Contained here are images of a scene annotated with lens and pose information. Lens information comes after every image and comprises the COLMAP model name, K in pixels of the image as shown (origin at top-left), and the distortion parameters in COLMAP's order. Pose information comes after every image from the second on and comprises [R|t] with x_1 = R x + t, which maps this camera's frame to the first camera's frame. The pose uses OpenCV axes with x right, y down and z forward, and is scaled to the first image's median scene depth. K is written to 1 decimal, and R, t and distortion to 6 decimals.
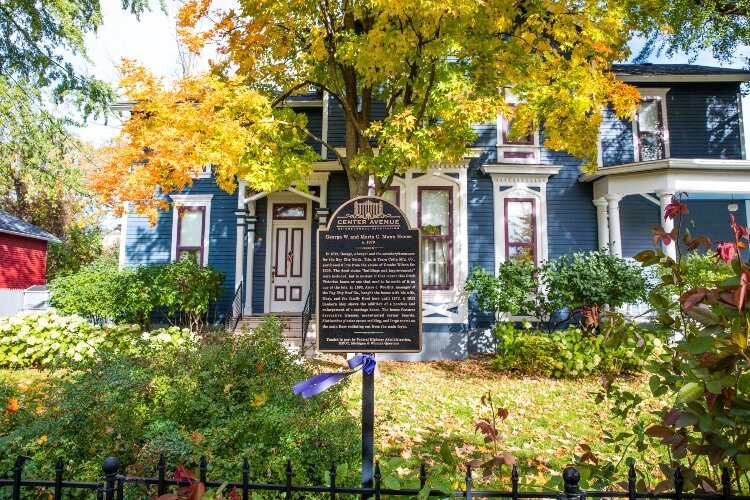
lens RADIAL K [[542.6, 0, 370.3], [0, 542.6, 252.0], [0, 0, 1]] dist [-0.003396, -0.000883]
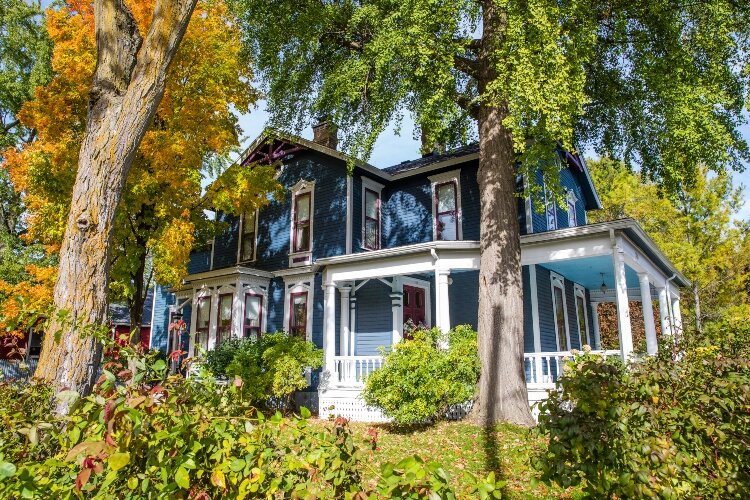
lens RADIAL K [[542.6, 0, 370.3], [0, 542.6, 252.0], [0, 0, 1]] dist [-0.003396, -0.000883]
pose [[0.789838, -0.129953, -0.599390, 1.209634], [0.074464, 0.990384, -0.116600, -0.028483], [0.608778, 0.047462, 0.791919, 0.044241]]
